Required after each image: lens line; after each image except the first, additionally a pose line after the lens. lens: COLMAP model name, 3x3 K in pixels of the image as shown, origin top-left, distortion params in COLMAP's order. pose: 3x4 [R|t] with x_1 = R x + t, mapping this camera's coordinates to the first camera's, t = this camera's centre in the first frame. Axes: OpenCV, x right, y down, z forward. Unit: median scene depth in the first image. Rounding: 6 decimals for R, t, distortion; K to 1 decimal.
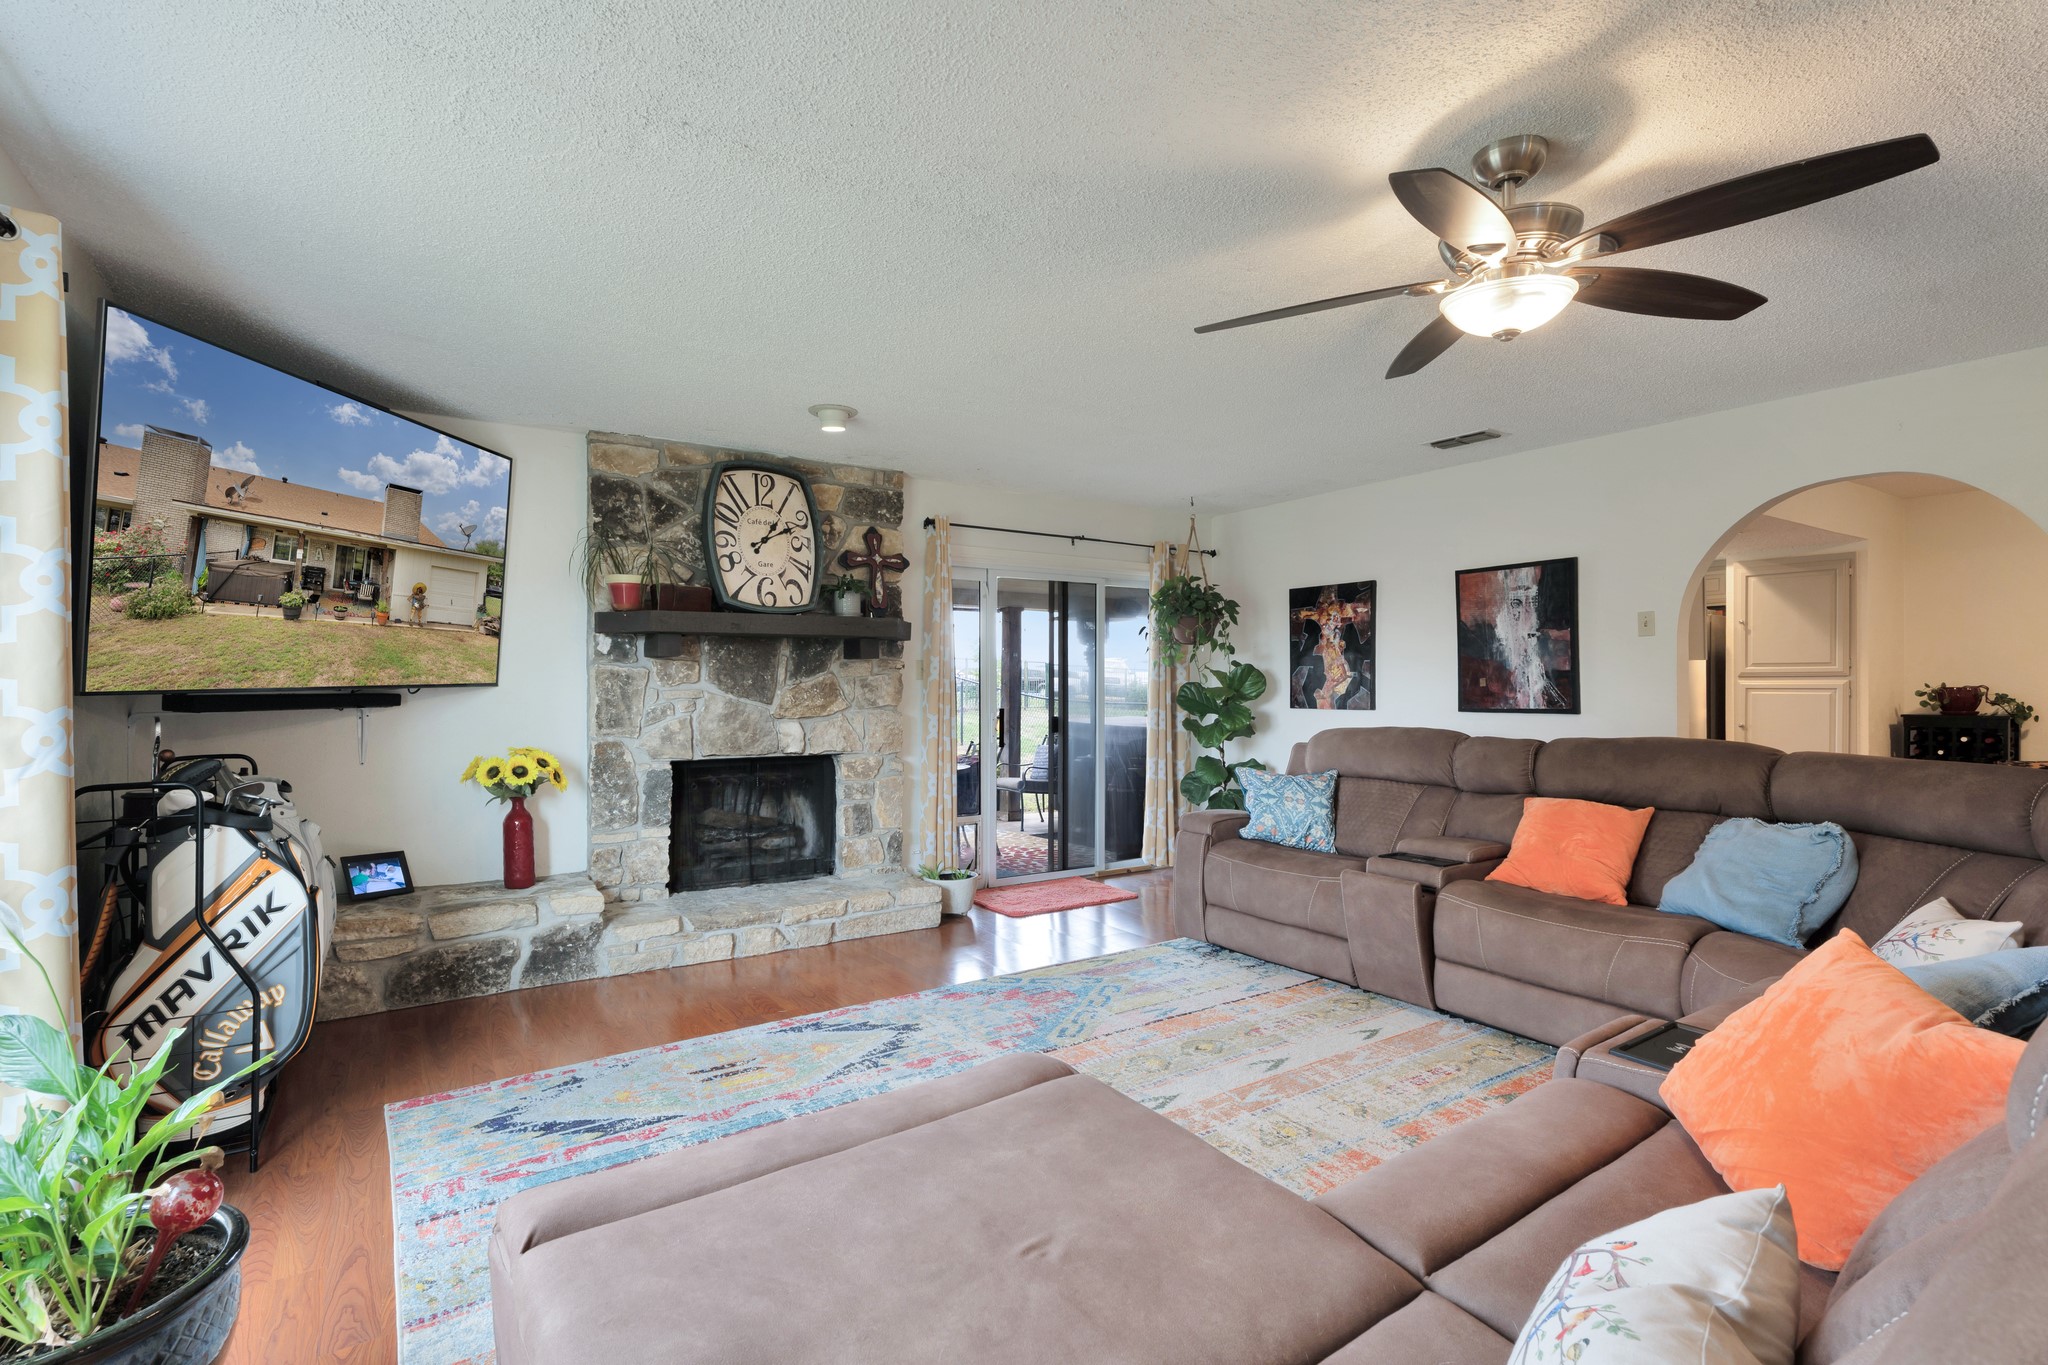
lens RADIAL K [[950.9, 0, 991.7], [0, 950.9, 680.3], [0, 0, 1]] dist [-0.001893, 0.000831]
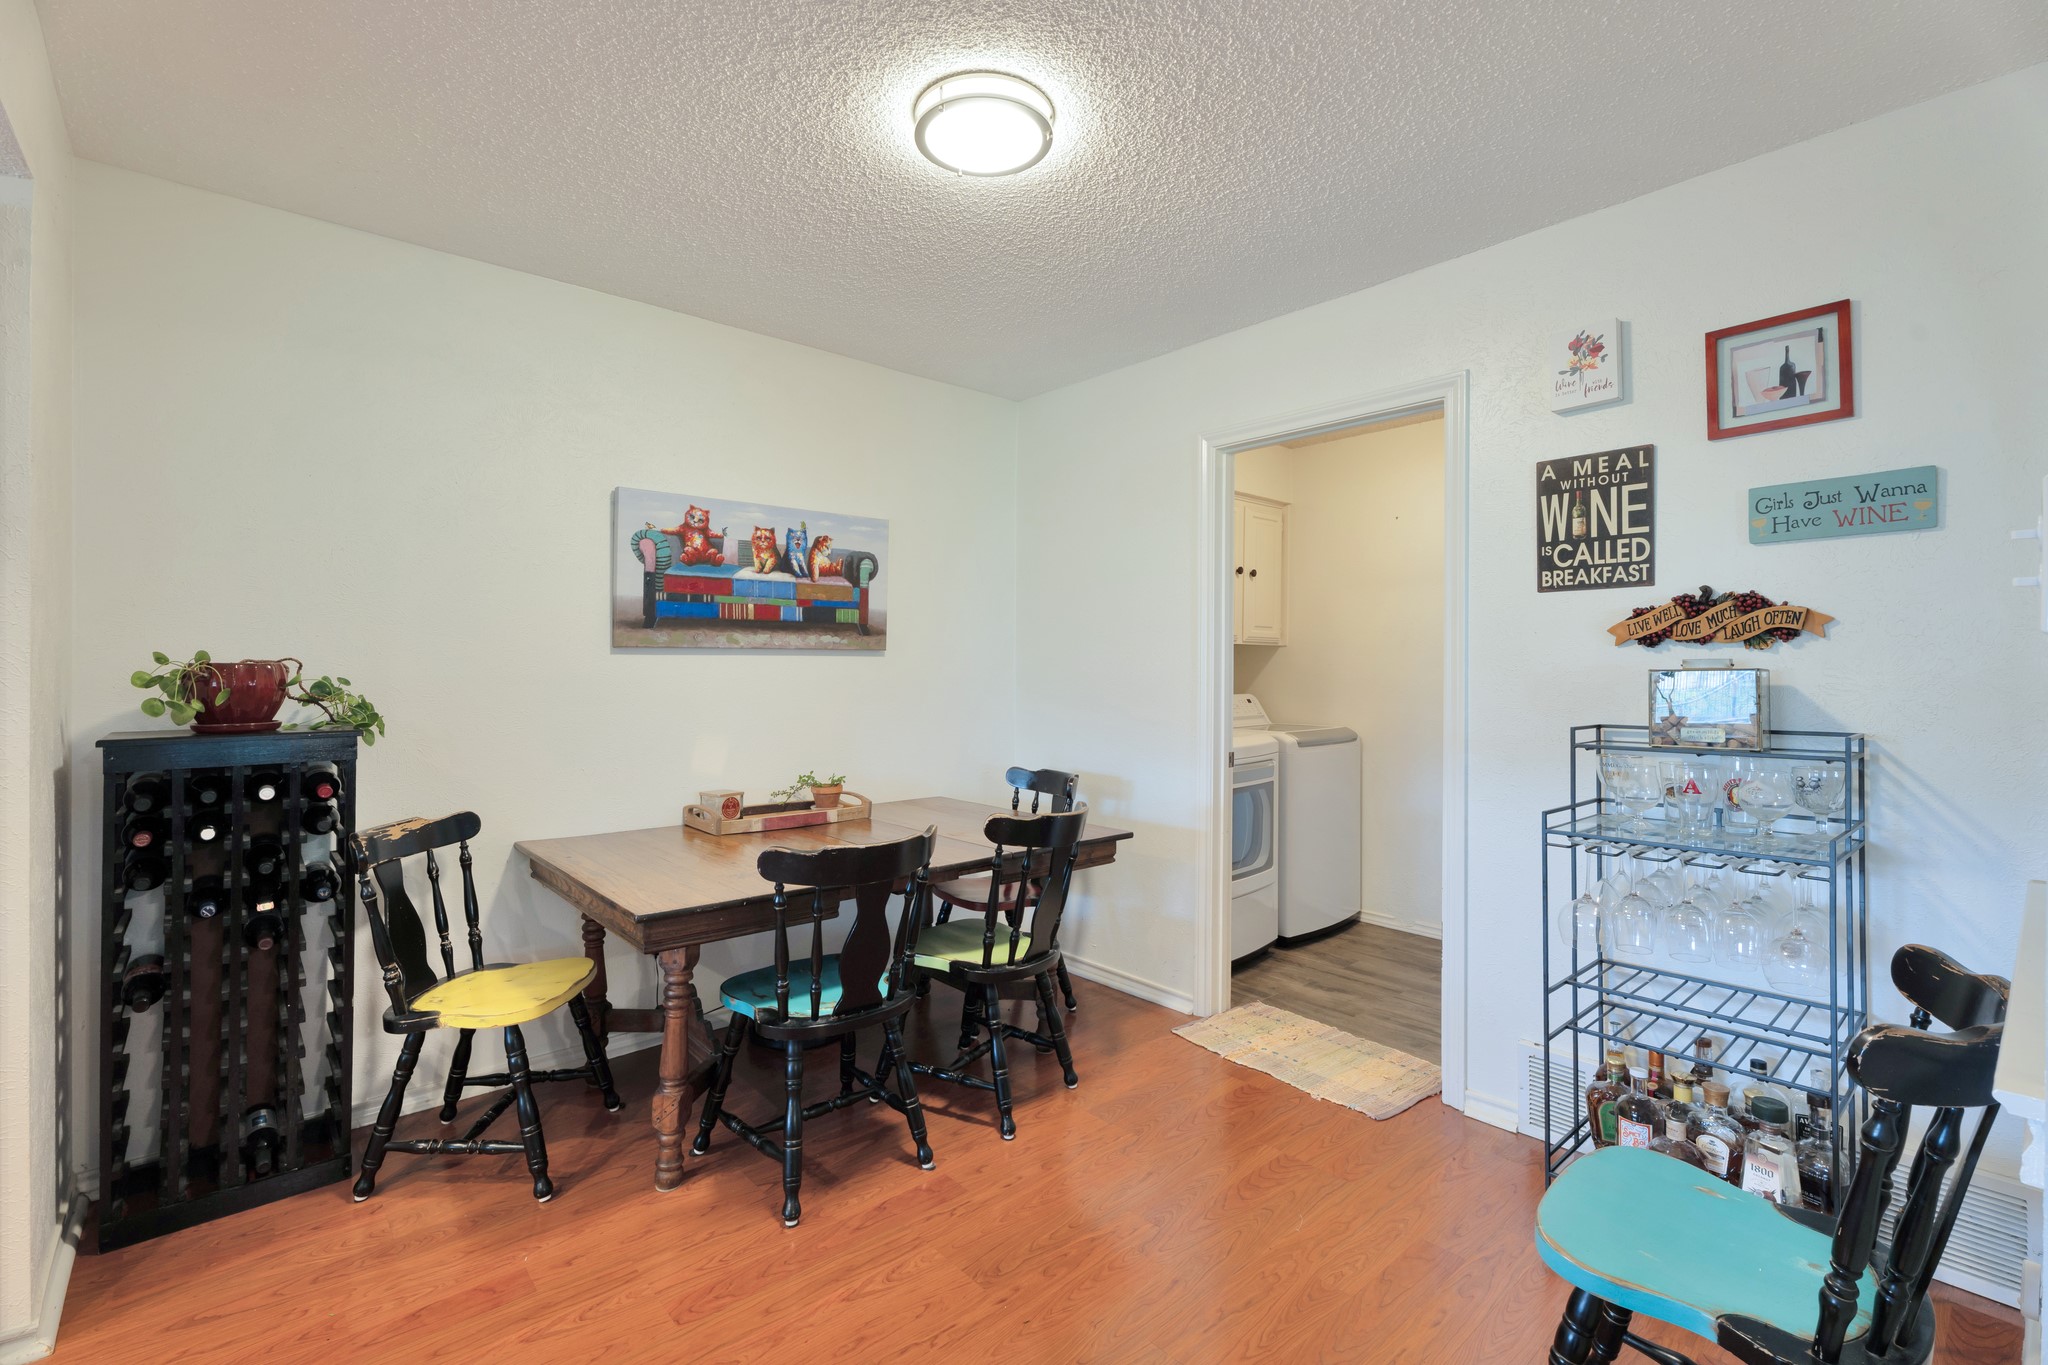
lens RADIAL K [[910.1, 0, 1011.9], [0, 910.1, 671.9], [0, 0, 1]] dist [0.000422, 0.000891]
pose [[-0.155321, -0.005834, 0.987847, 0.745534], [-0.009462, 0.999945, 0.004418, 0.007867], [-0.987819, -0.008661, -0.155368, 0.936390]]
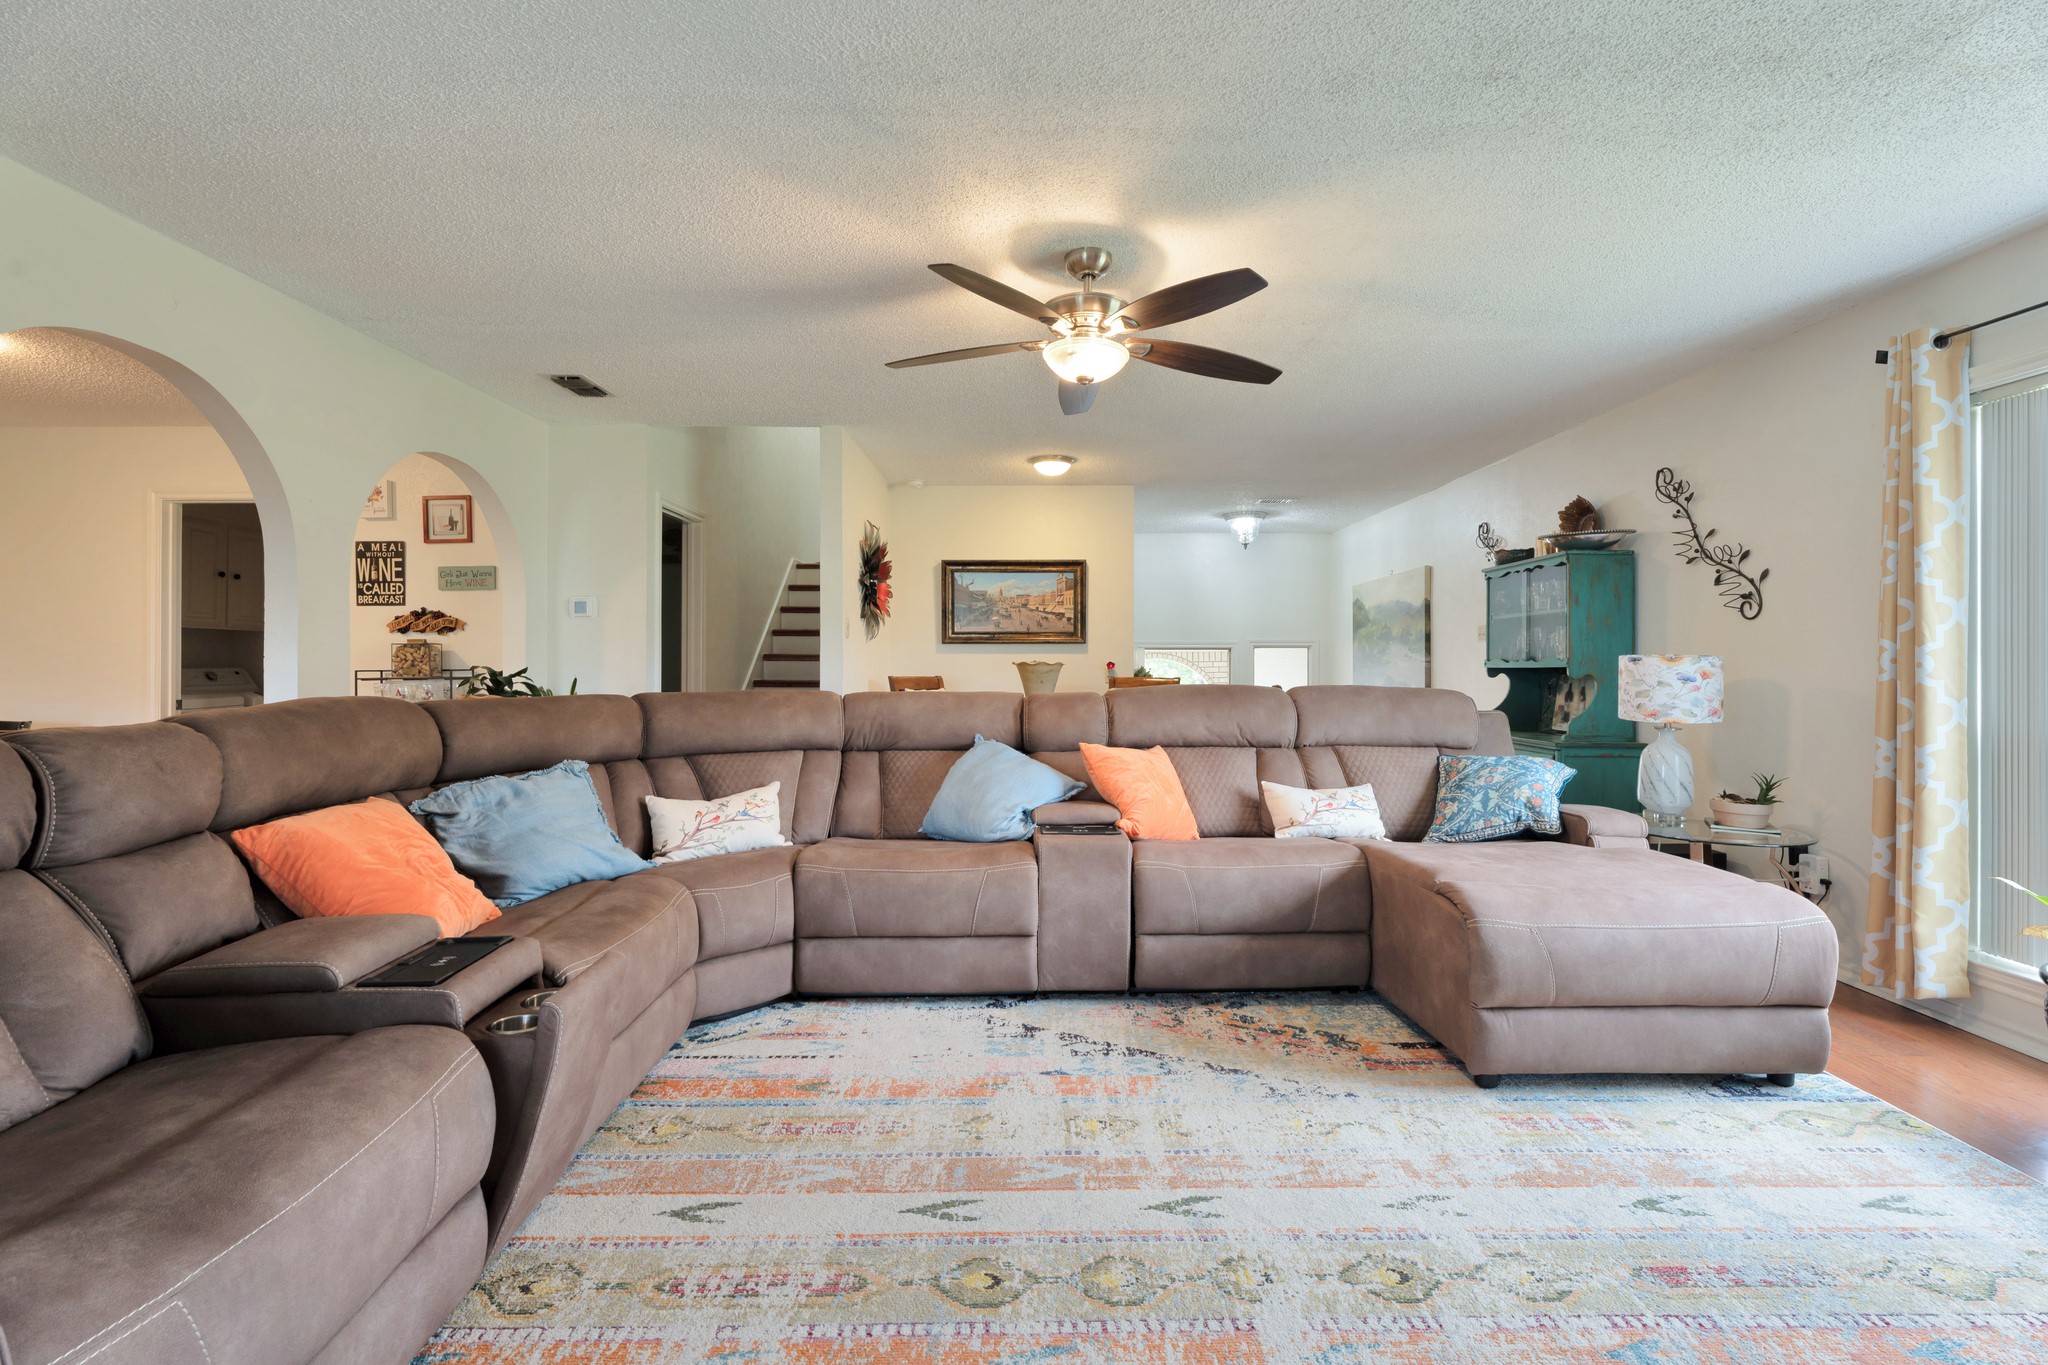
lens RADIAL K [[919.9, 0, 1023.0], [0, 919.9, 663.6], [0, 0, 1]] dist [0.002004, 0.000413]
pose [[-0.843220, -0.002486, 0.537562, -0.054834], [-0.003523, 0.999993, -0.000902, 0.027778], [-0.537557, -0.002654, -0.843224, 1.047669]]
